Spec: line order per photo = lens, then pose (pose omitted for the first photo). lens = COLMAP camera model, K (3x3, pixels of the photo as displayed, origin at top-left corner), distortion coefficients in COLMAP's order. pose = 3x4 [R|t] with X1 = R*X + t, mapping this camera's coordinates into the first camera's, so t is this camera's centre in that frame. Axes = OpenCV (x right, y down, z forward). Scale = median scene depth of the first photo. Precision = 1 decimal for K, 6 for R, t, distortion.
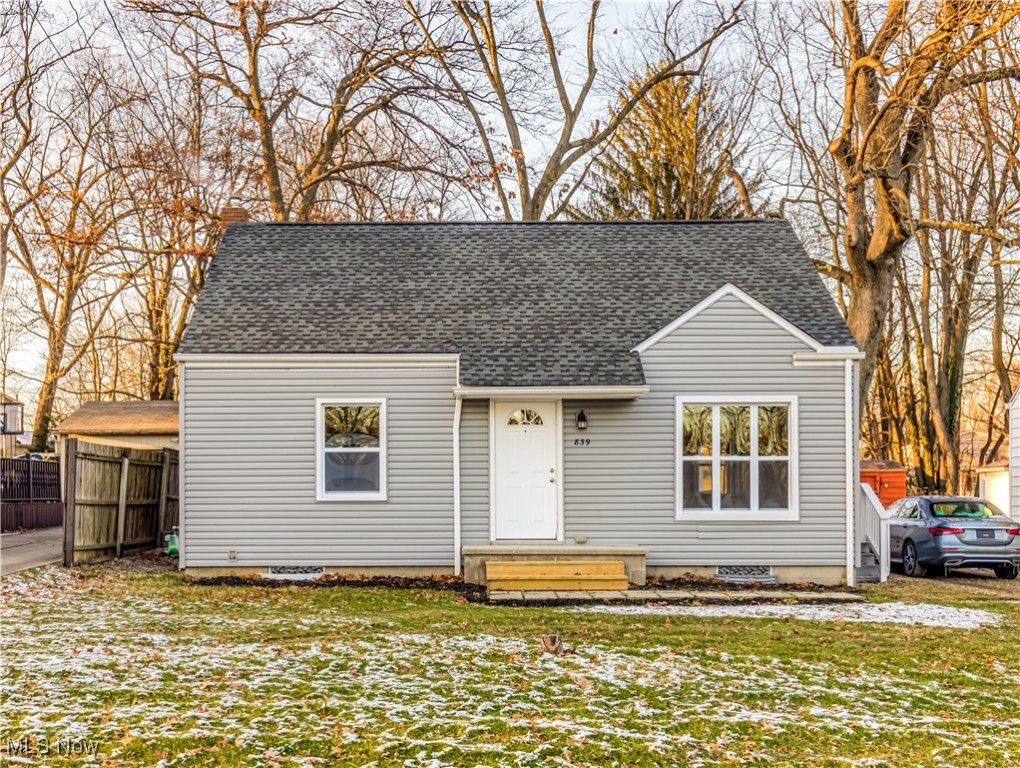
lens RADIAL K [[1061.8, 0, 510.0], [0, 1061.8, 384.0], [0, 0, 1]] dist [0.000522, 0.004320]
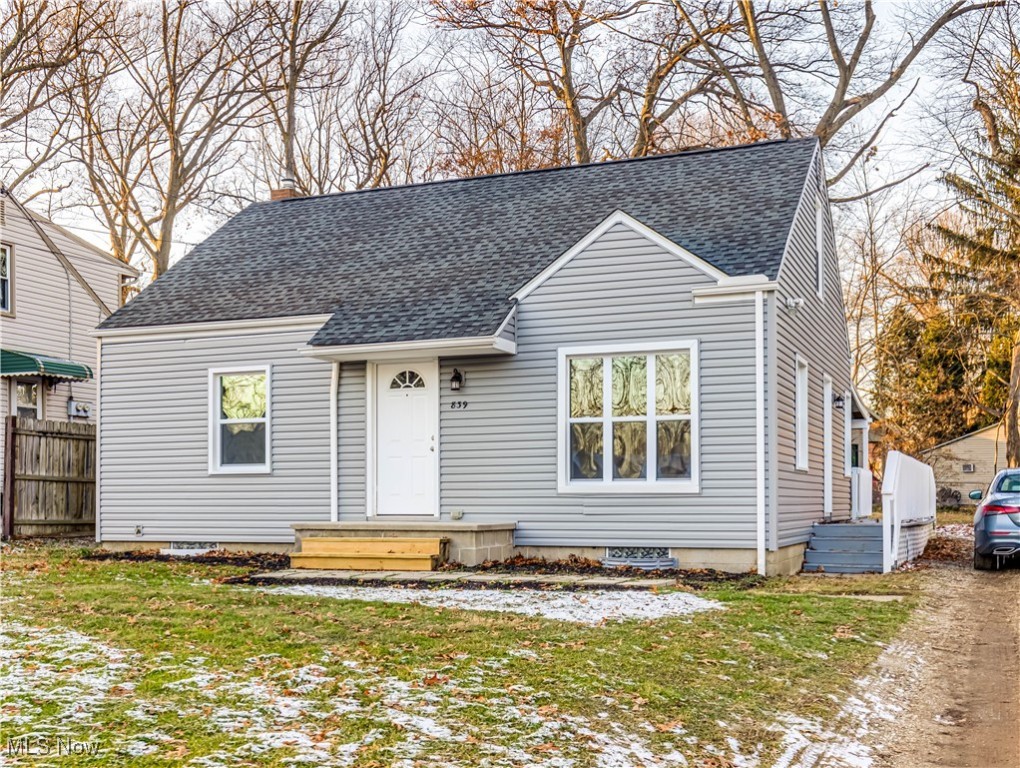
lens RADIAL K [[1061.8, 0, 510.0], [0, 1061.8, 384.0], [0, 0, 1]] dist [0.000522, 0.004320]
pose [[0.944380, -0.036310, -0.326844, 0.395995], [0.038370, 0.999264, -0.000144, 0.038932], [0.326609, -0.012405, 0.945078, 0.179739]]
